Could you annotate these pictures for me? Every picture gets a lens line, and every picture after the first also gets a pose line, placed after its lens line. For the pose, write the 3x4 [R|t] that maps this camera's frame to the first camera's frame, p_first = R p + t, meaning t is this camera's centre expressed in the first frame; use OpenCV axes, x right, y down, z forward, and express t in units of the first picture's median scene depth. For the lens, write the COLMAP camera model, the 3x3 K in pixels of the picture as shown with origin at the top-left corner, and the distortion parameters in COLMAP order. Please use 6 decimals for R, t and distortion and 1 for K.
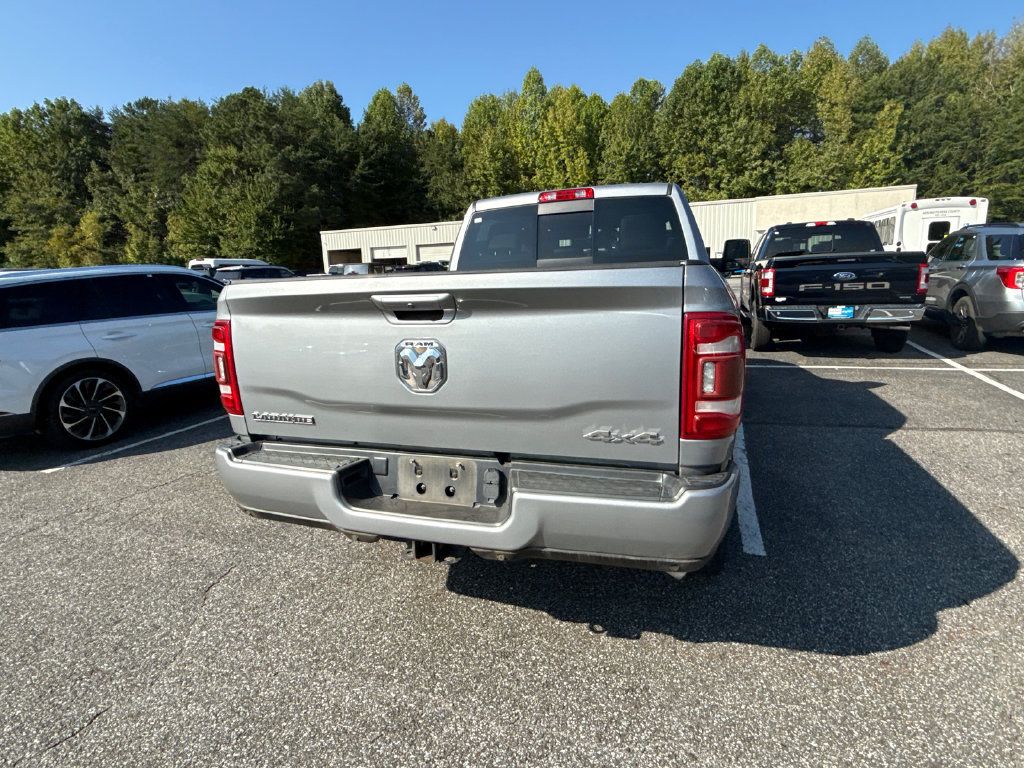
lens RADIAL K [[545.5, 0, 510.7], [0, 545.5, 386.1], [0, 0, 1]] dist [0.001165, -0.000248]
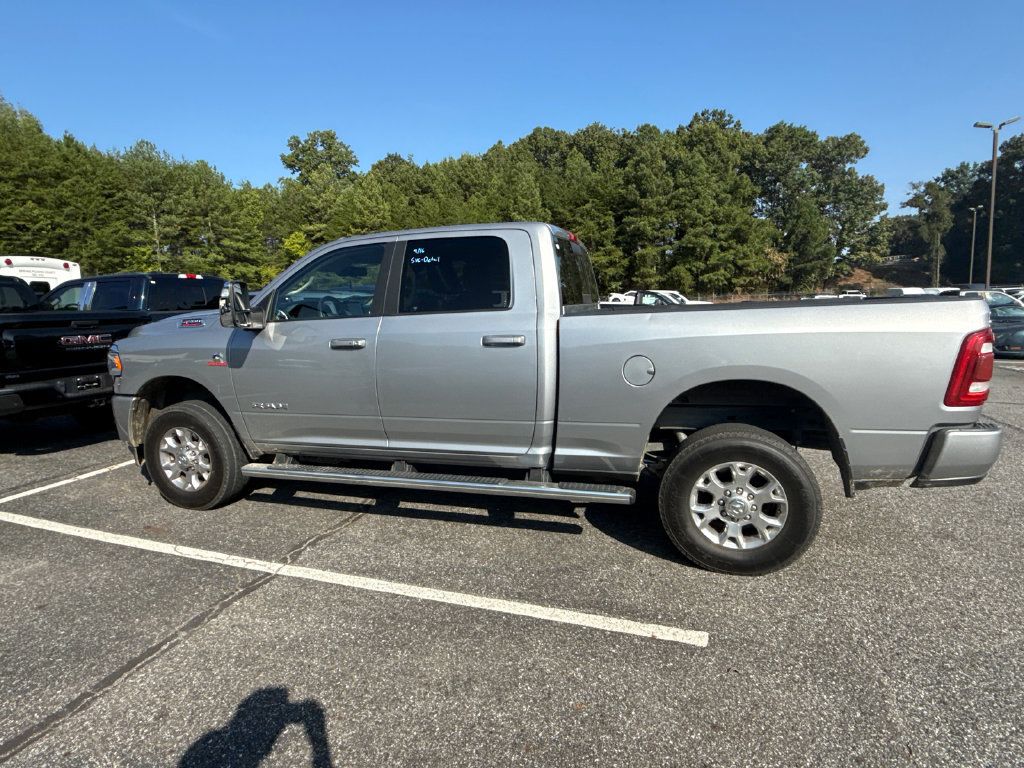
lens RADIAL K [[545.5, 0, 511.1], [0, 545.5, 386.5], [0, 0, 1]] dist [0.001165, -0.000248]
pose [[-0.025946, -0.111053, 0.993476, -0.071572], [0.229565, 0.966589, 0.114043, -0.015568], [-0.972947, 0.231026, 0.000414, 0.085251]]
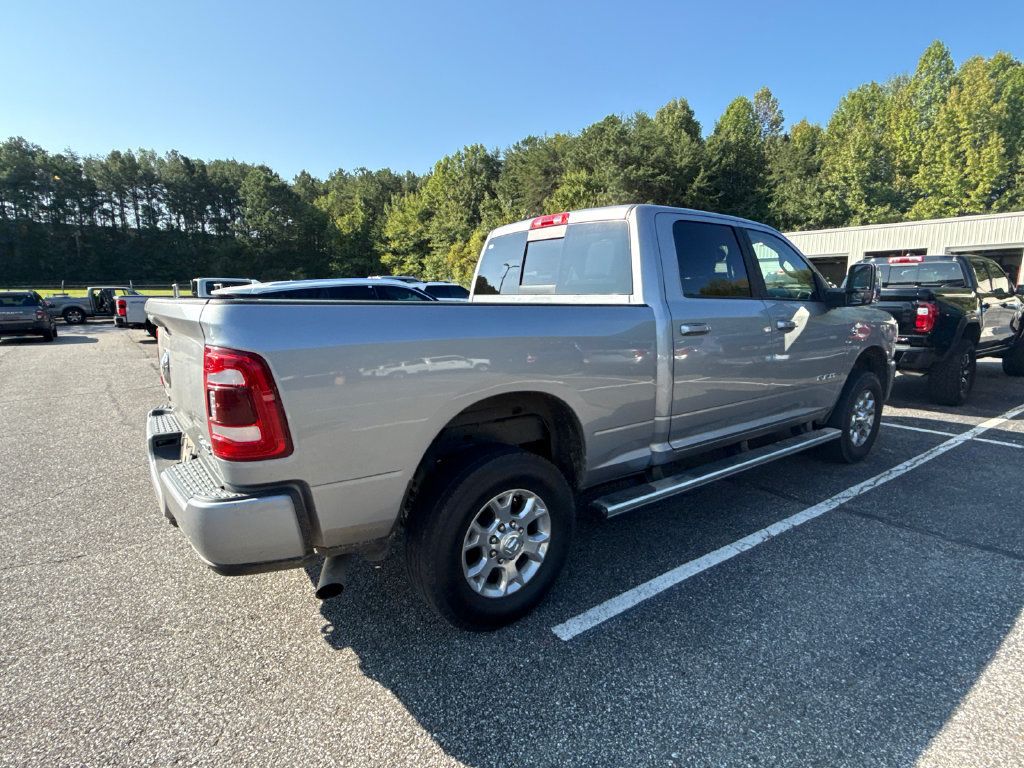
lens RADIAL K [[545.5, 0, 512.1], [0, 545.5, 387.4], [0, 0, 1]] dist [0.001165, -0.000248]
pose [[0.824559, 0.132976, -0.549927, 0.044864], [-0.143691, 0.989337, 0.023778, -0.004978], [0.547225, 0.059413, 0.834874, 0.011954]]
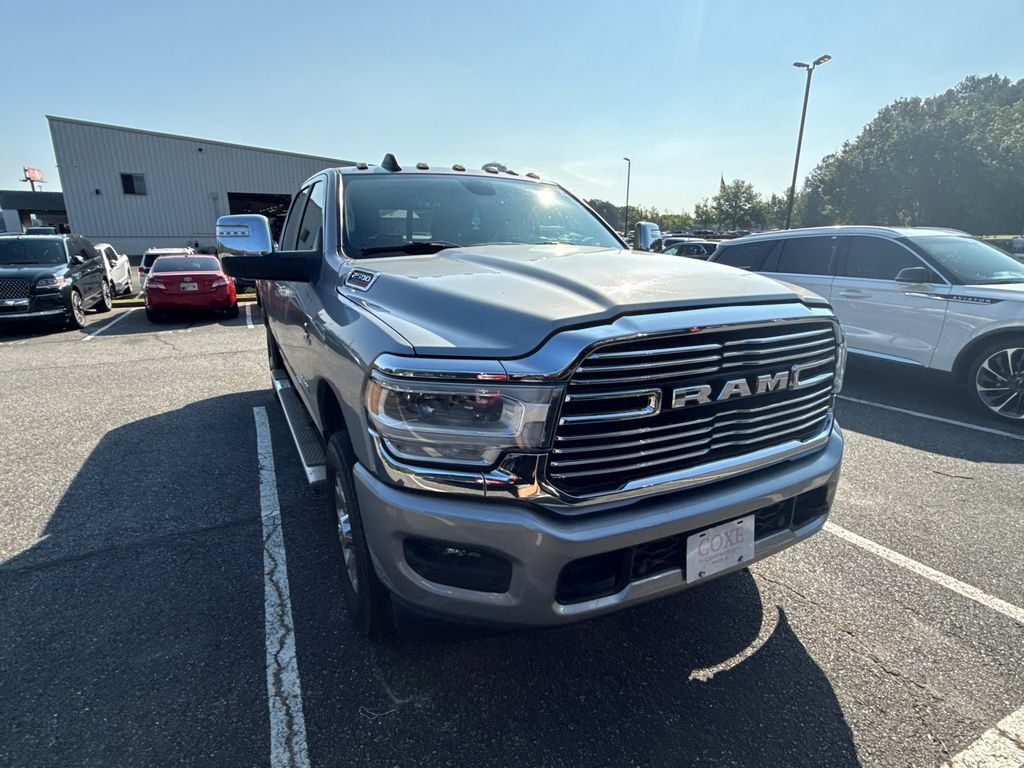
lens RADIAL K [[545.5, 0, 514.1], [0, 545.5, 382.3], [0, 0, 1]] dist [0.001165, -0.000248]
pose [[-0.697481, 0.223322, -0.680917, 0.061502], [-0.111160, 0.904981, 0.410673, -0.036456], [0.707929, 0.362128, -0.606383, 0.153202]]
